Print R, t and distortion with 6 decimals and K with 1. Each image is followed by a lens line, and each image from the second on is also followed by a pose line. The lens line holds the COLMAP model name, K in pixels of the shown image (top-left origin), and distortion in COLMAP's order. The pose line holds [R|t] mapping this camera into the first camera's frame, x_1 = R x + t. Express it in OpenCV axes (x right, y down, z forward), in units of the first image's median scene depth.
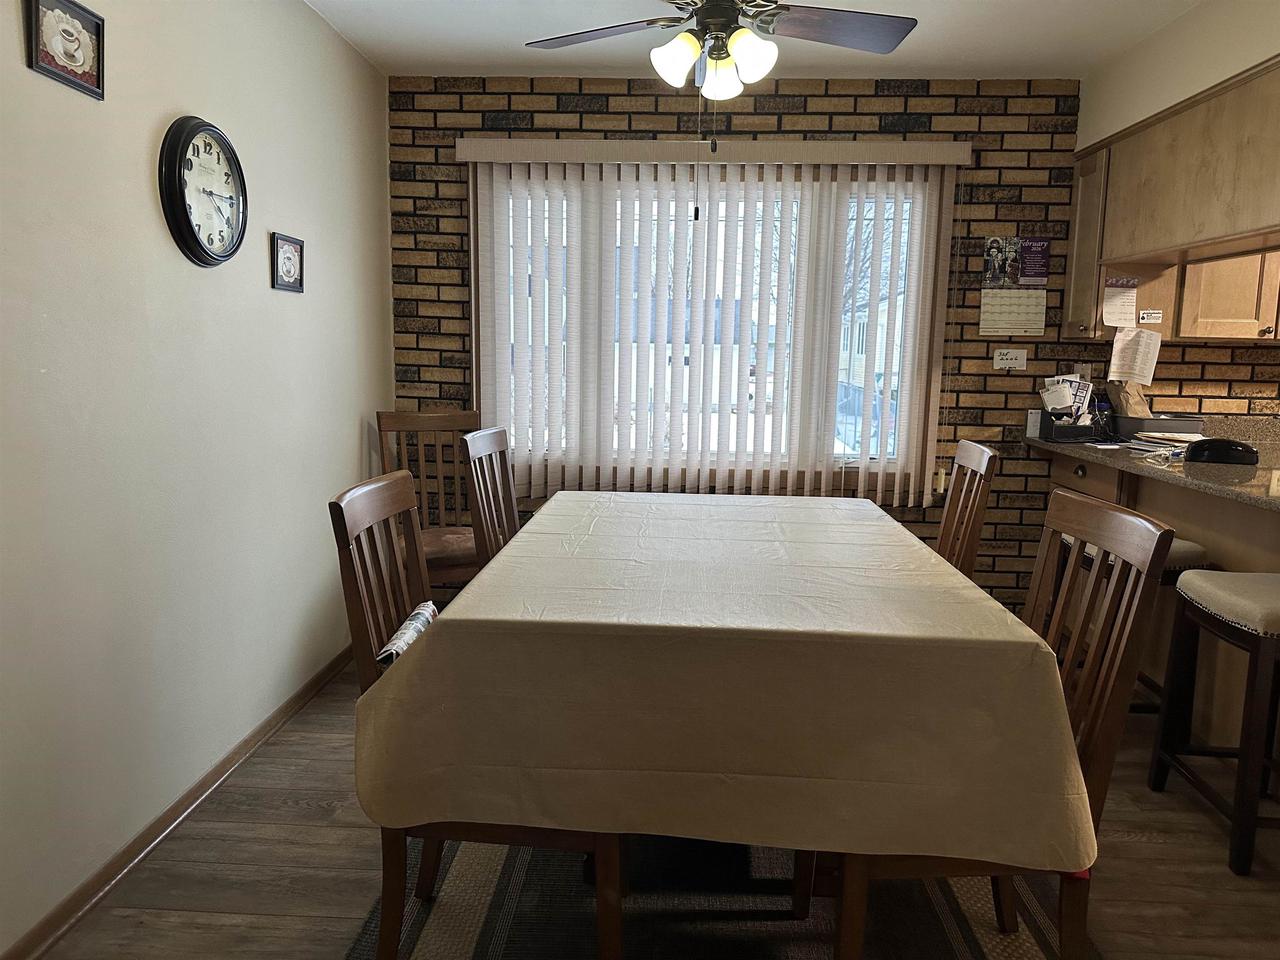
lens RADIAL K [[945.2, 0, 640.0], [0, 945.2, 480.0], [0, 0, 1]] dist [0.000432, 0.002676]
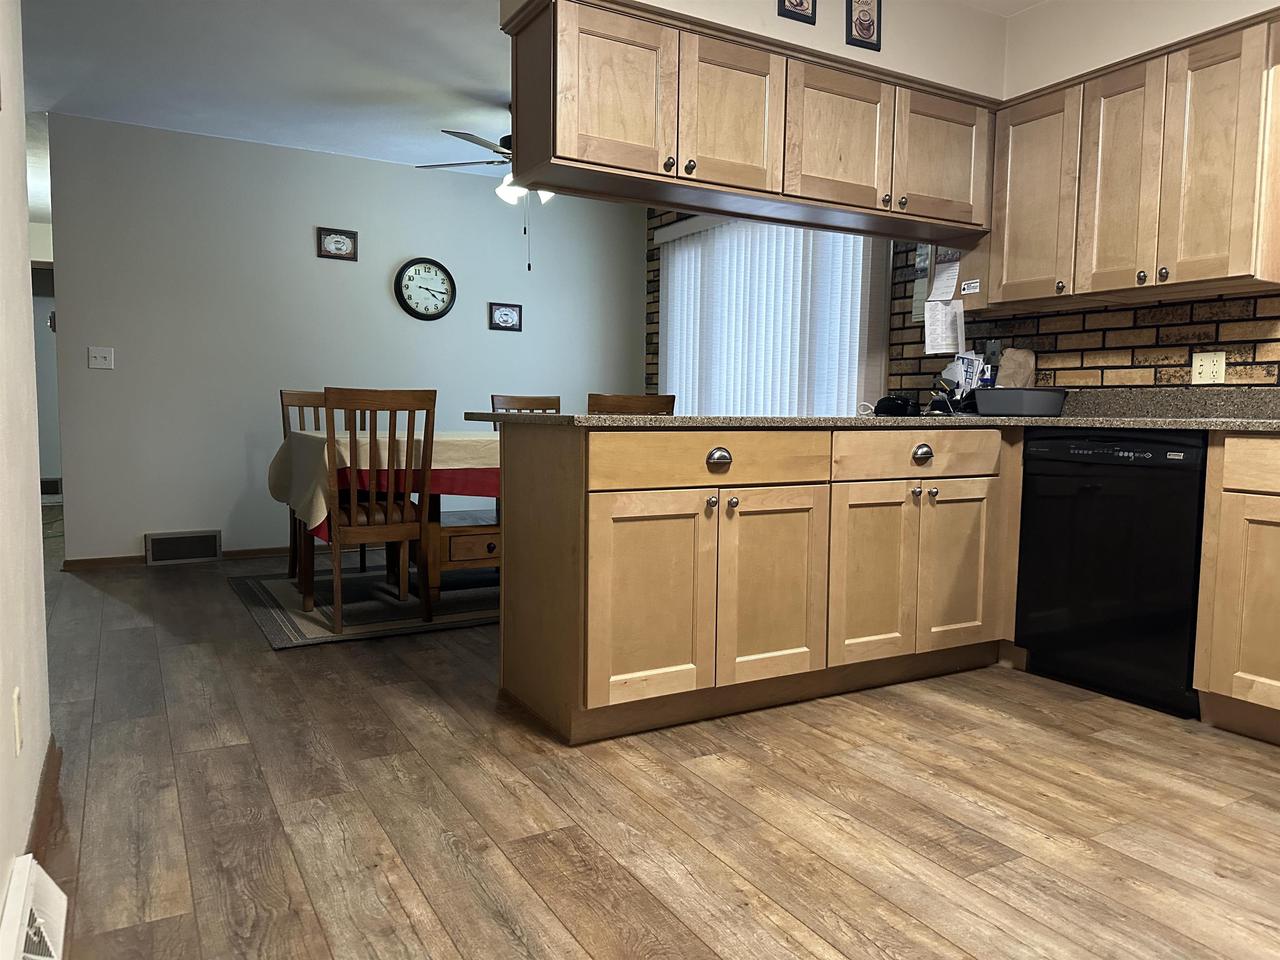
lens RADIAL K [[927.2, 0, 644.4], [0, 927.2, 494.5], [0, 0, 1]] dist [-0.000266, 0.002375]
pose [[0.523374, 0.064679, -0.849645, 1.131364], [-0.119531, 0.992829, 0.001949, 0.080986], [0.843678, 0.100539, 0.527352, 0.192714]]
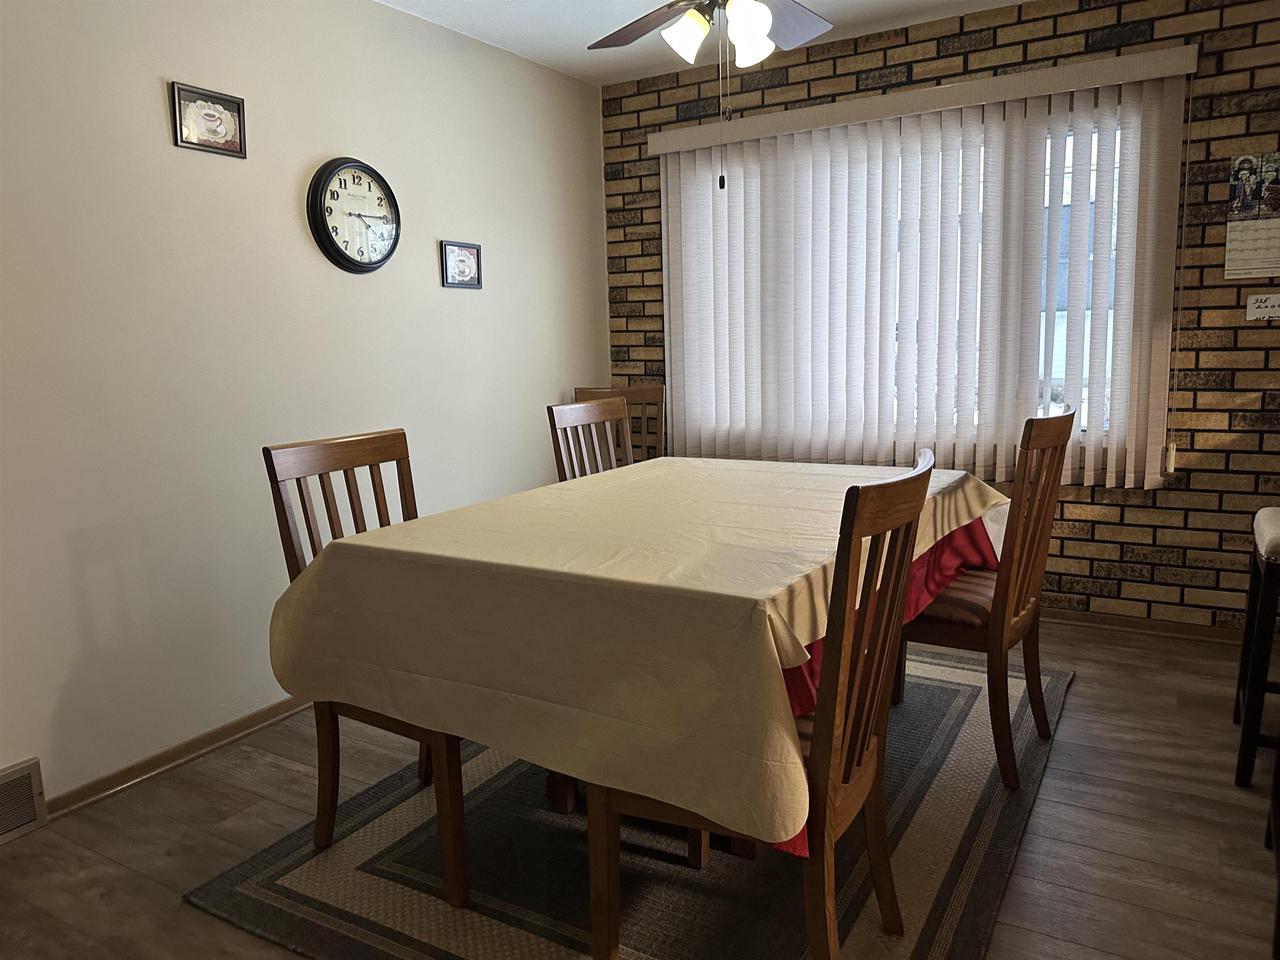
lens RADIAL K [[936.0, 0, 620.3], [0, 936.0, 487.6], [0, 0, 1]] dist [-0.001683, -0.013380]
pose [[0.871382, 0.030444, -0.489659, 0.306496], [-0.019110, 0.999422, 0.028130, 0.013619], [0.490232, -0.015155, 0.871460, 0.042292]]
